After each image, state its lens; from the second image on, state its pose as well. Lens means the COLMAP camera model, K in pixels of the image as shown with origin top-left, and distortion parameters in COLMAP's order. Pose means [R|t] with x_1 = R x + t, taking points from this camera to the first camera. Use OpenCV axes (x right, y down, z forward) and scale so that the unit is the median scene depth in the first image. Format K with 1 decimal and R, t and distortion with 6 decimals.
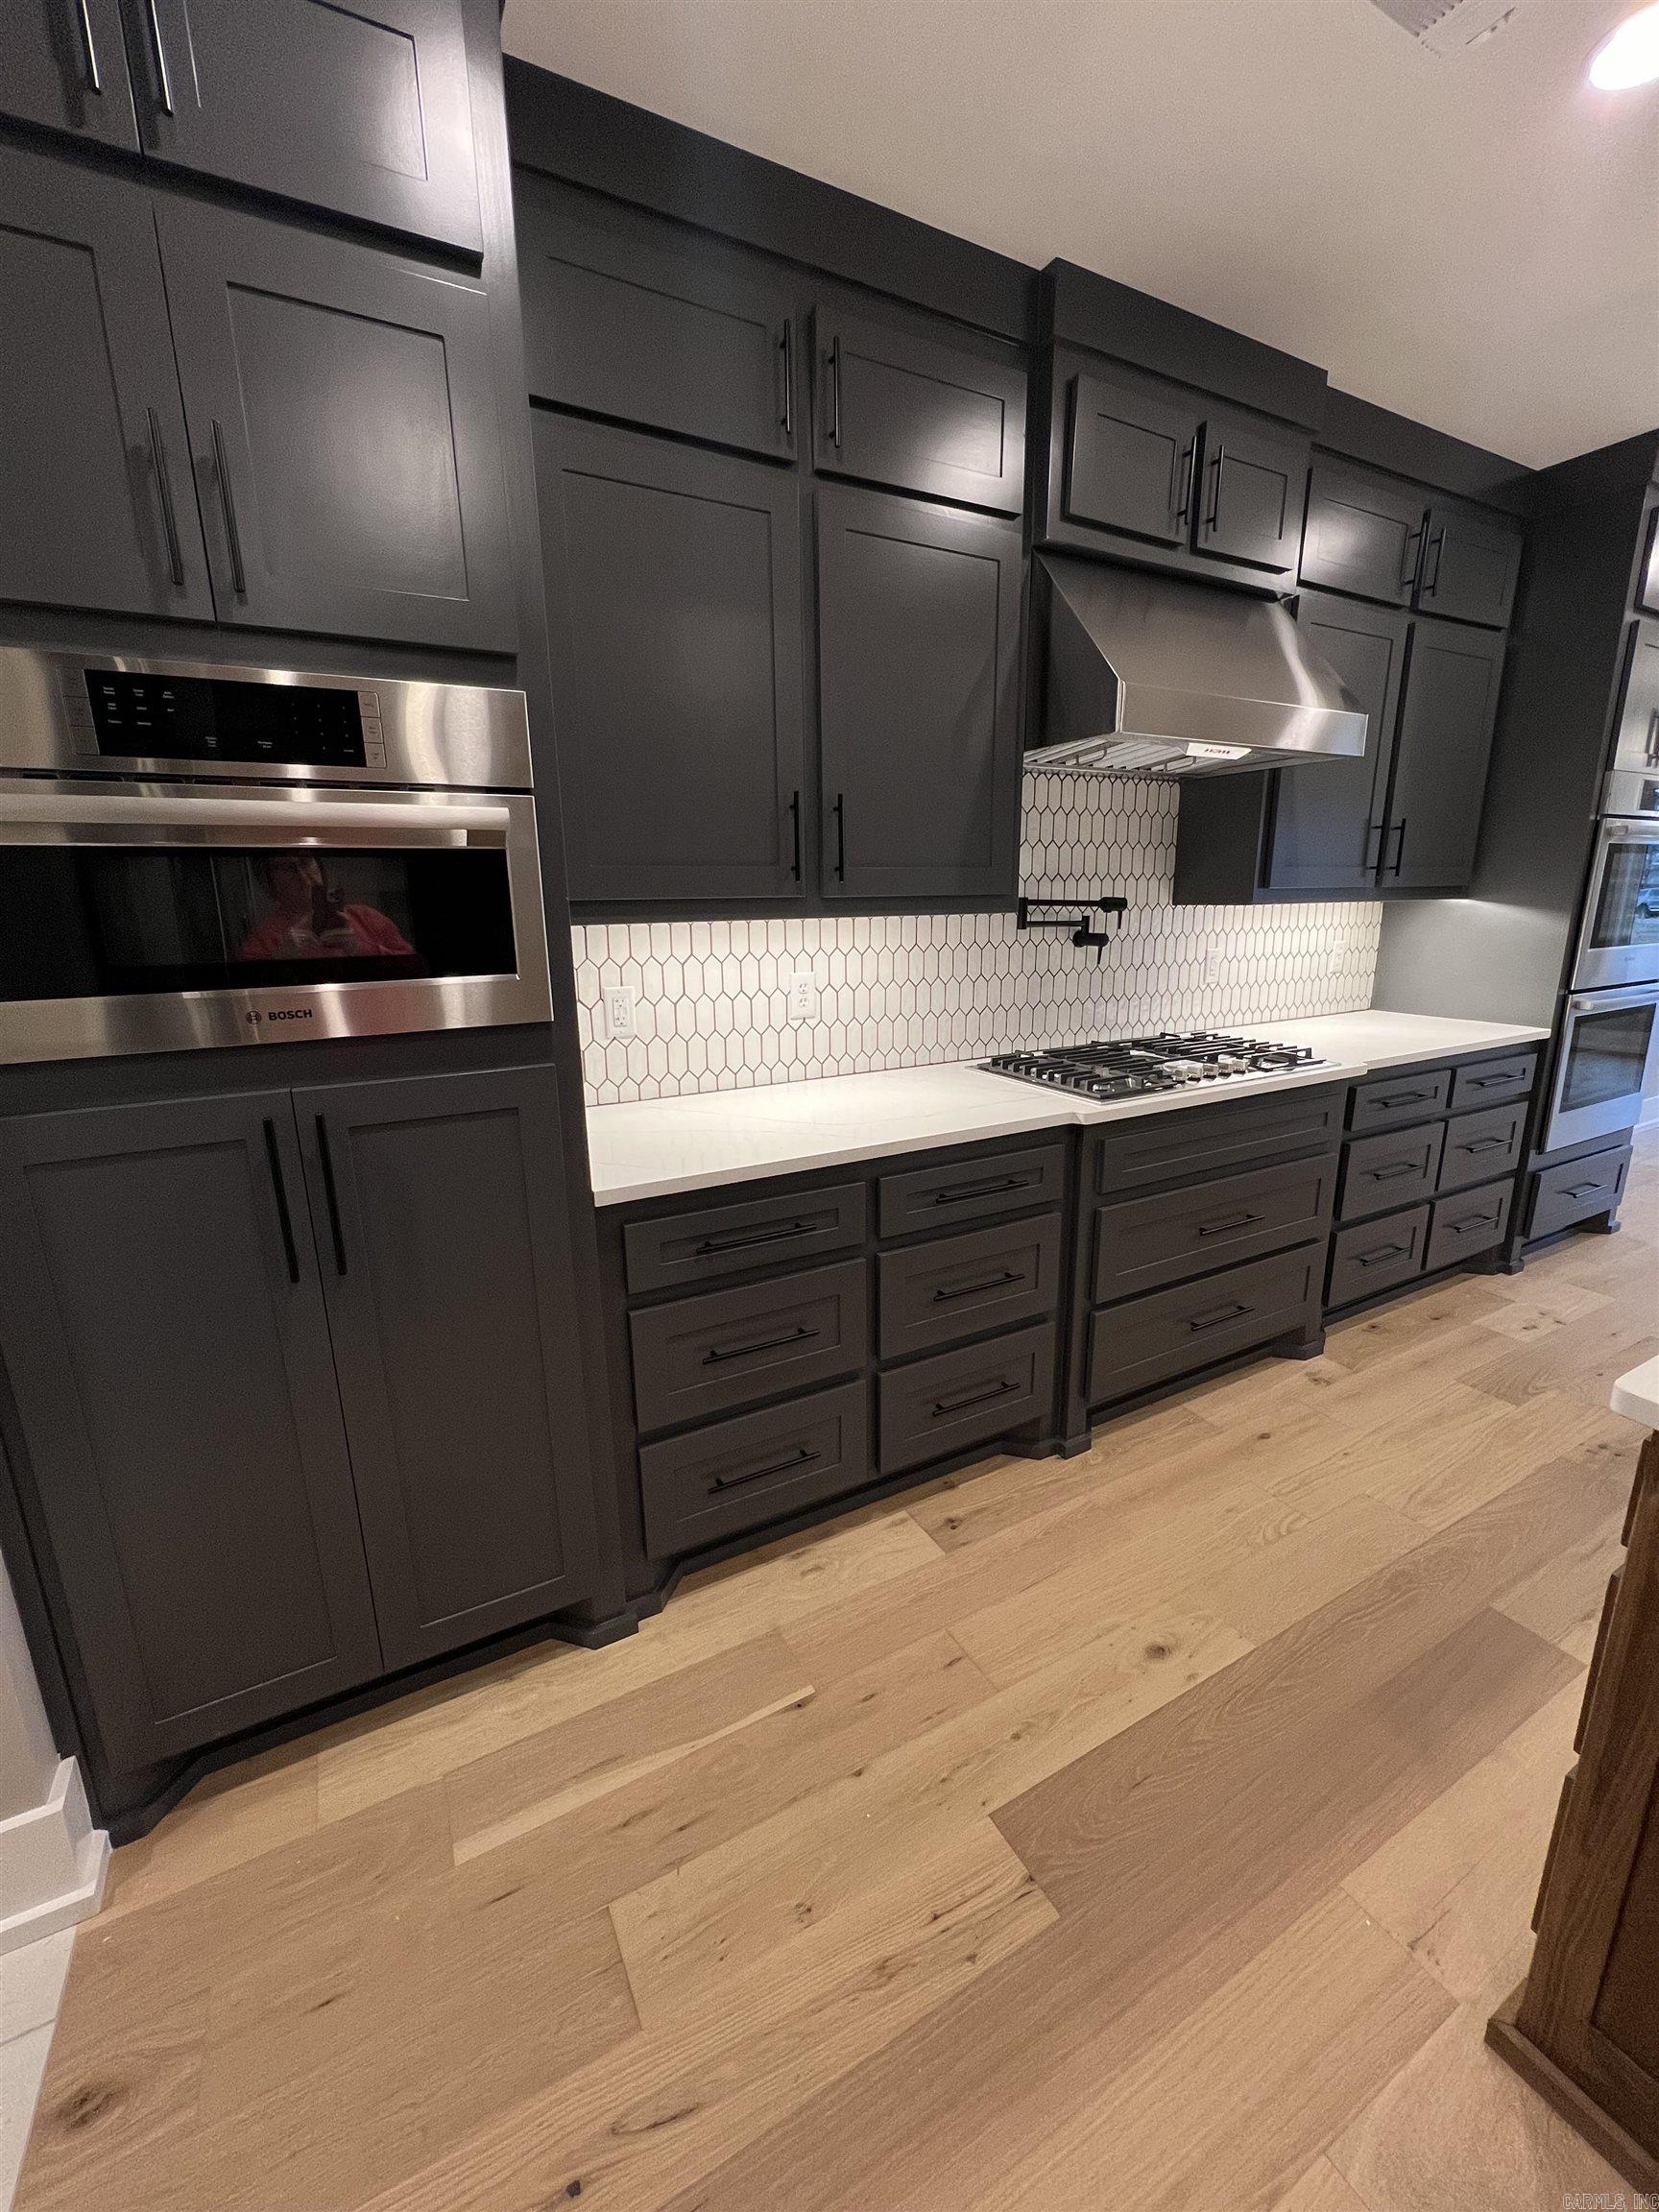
lens RADIAL K [[887.1, 0, 826.8], [0, 887.1, 1105.9], [0, 0, 1]] dist [-0.002547, -0.000414]
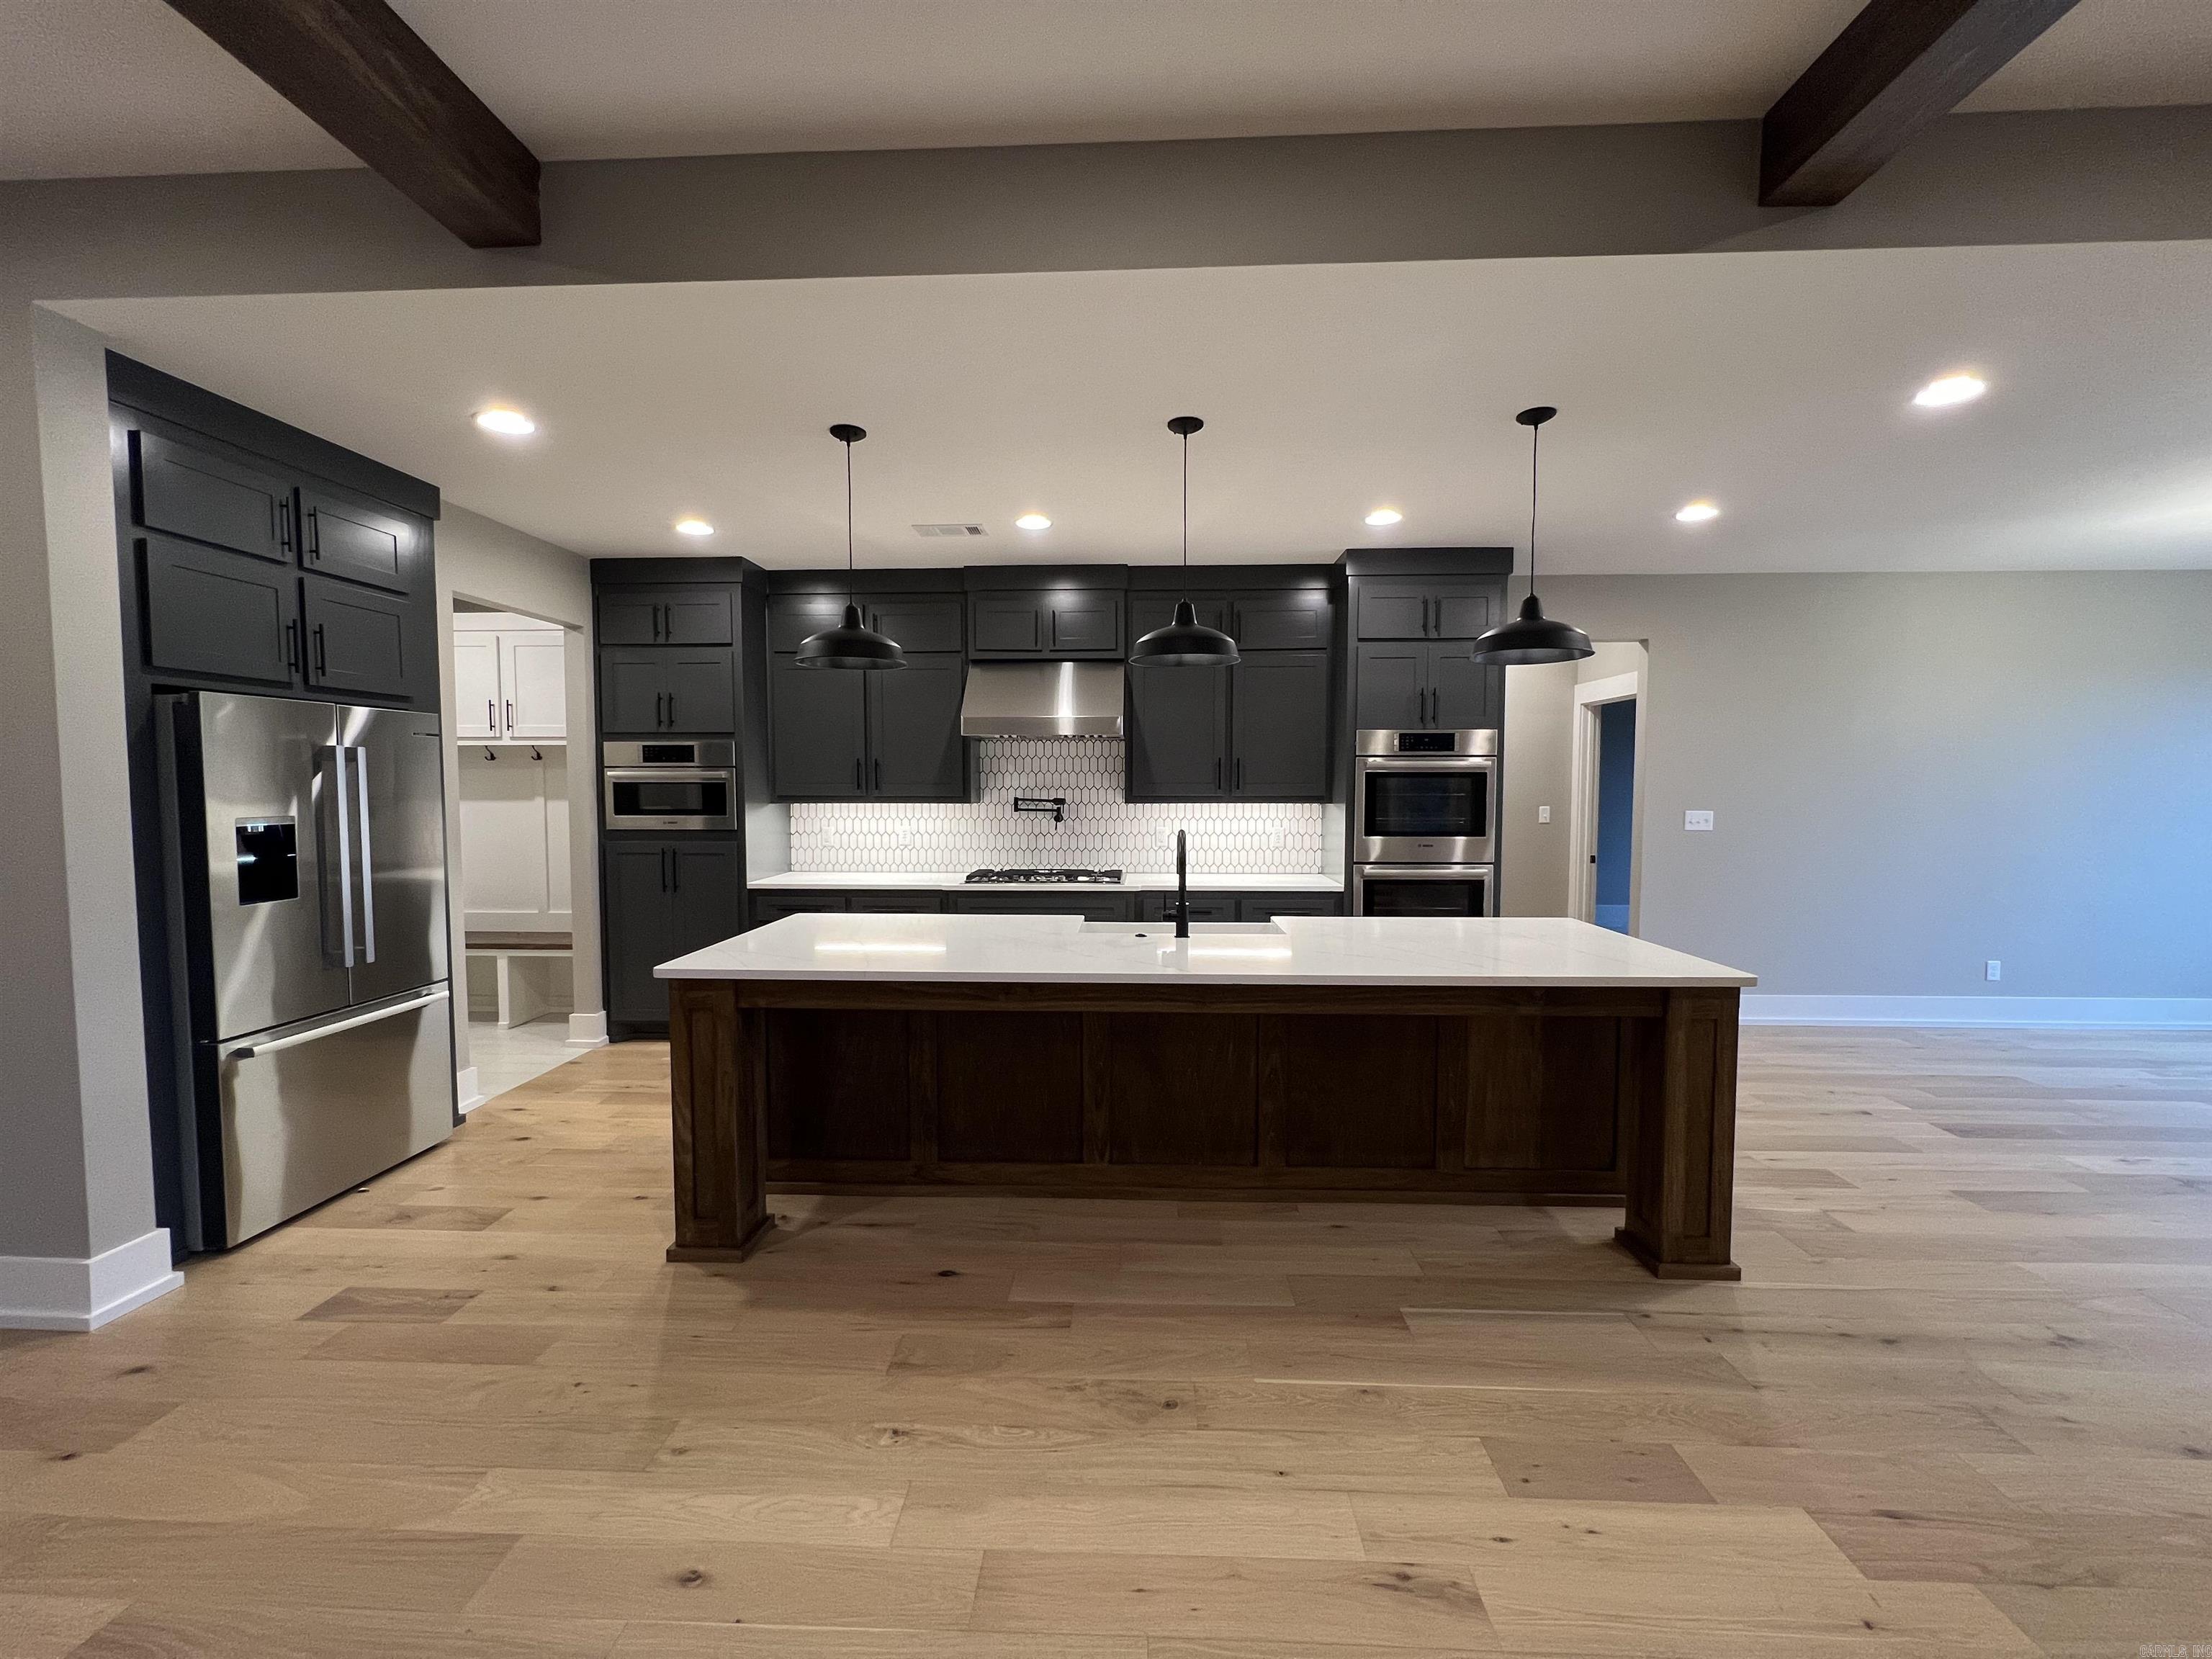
lens RADIAL K [[887.1, 0, 1107.4], [0, 887.1, 831.8], [0, 0, 1]] dist [-0.002547, -0.000414]
pose [[0.861650, 0.041677, -0.505789, 1.417691], [-0.131183, 0.981042, -0.142644, 0.114220], [0.490256, 0.189260, 0.850782, -0.650538]]
